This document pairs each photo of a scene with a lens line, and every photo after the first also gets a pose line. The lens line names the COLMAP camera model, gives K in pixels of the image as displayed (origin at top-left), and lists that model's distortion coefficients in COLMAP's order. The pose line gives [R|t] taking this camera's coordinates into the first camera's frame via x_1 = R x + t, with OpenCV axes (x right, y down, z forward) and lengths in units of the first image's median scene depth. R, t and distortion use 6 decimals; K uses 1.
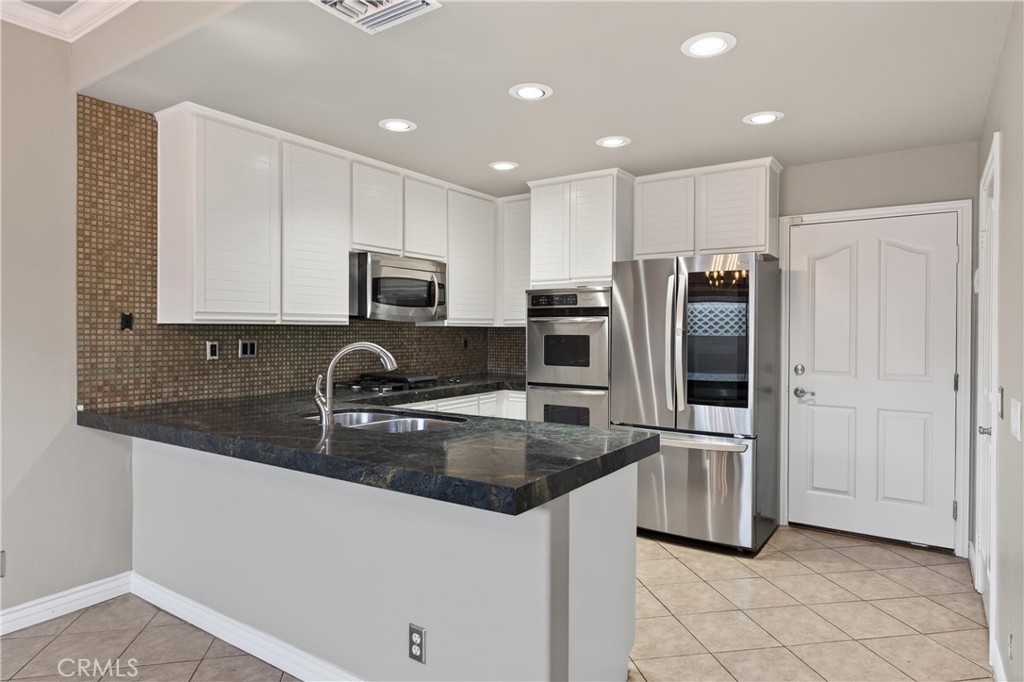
lens RADIAL K [[605.3, 0, 517.1], [0, 605.3, 332.6], [0, 0, 1]] dist [0.000530, 0.000279]
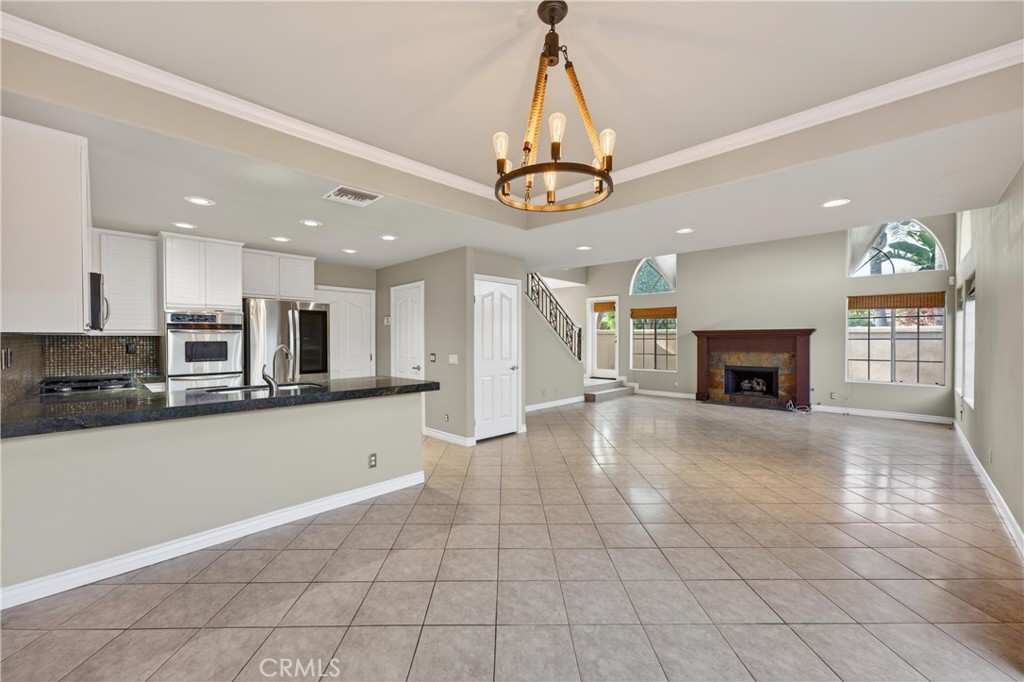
lens RADIAL K [[412.9, 0, 508.6], [0, 412.9, 338.7], [0, 0, 1]] dist [0.000221, 0.000120]
pose [[0.174258, -0.001295, 0.984699, -0.924877], [0.006218, 0.999981, 0.000215, 0.002131], [-0.984680, 0.006085, 0.174262, 0.068784]]
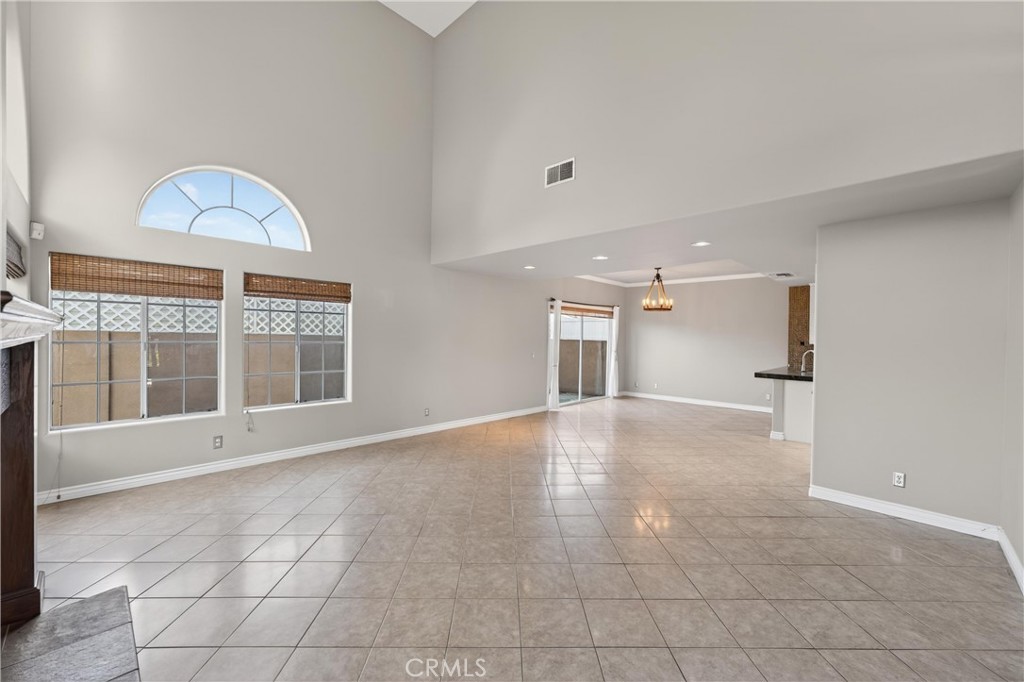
lens RADIAL K [[402.5, 0, 512.0], [0, 402.5, 341.0], [0, 0, 1]] dist [-0.031497, 0.000284]
pose [[-0.167311, -0.005896, -0.985887, 1.679656], [-0.023478, 0.999722, -0.001994, 0.011483], [0.985625, 0.022813, -0.167403, -0.283322]]
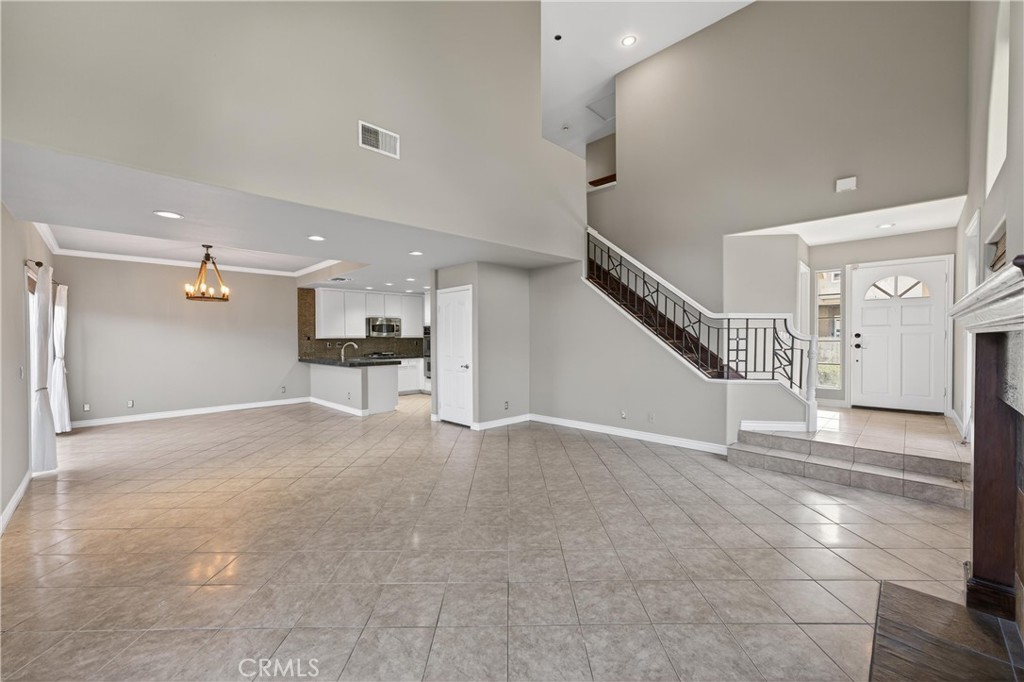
lens RADIAL K [[412.9, 0, 508.6], [0, 412.9, 338.7], [0, 0, 1]] dist [0.000221, 0.000120]
pose [[0.979395, -0.011321, -0.201634, 1.069470], [0.011358, 0.999935, -0.000974, 0.003434], [0.201632, -0.001336, 0.979460, -1.266420]]
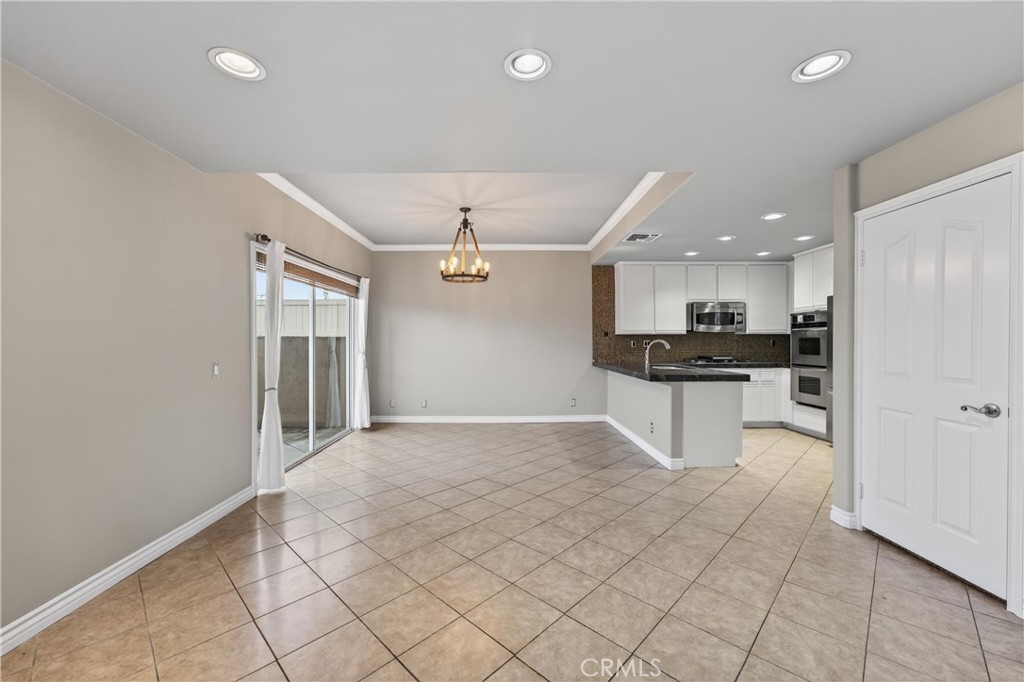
lens RADIAL K [[412.9, 0, 508.6], [0, 412.9, 338.7], [0, 0, 1]] dist [0.000221, 0.000120]
pose [[0.567118, -0.010021, -0.823575, 0.663582], [0.000197, 0.999928, -0.012031, 0.024627], [0.823636, 0.006661, 0.567079, -0.497006]]
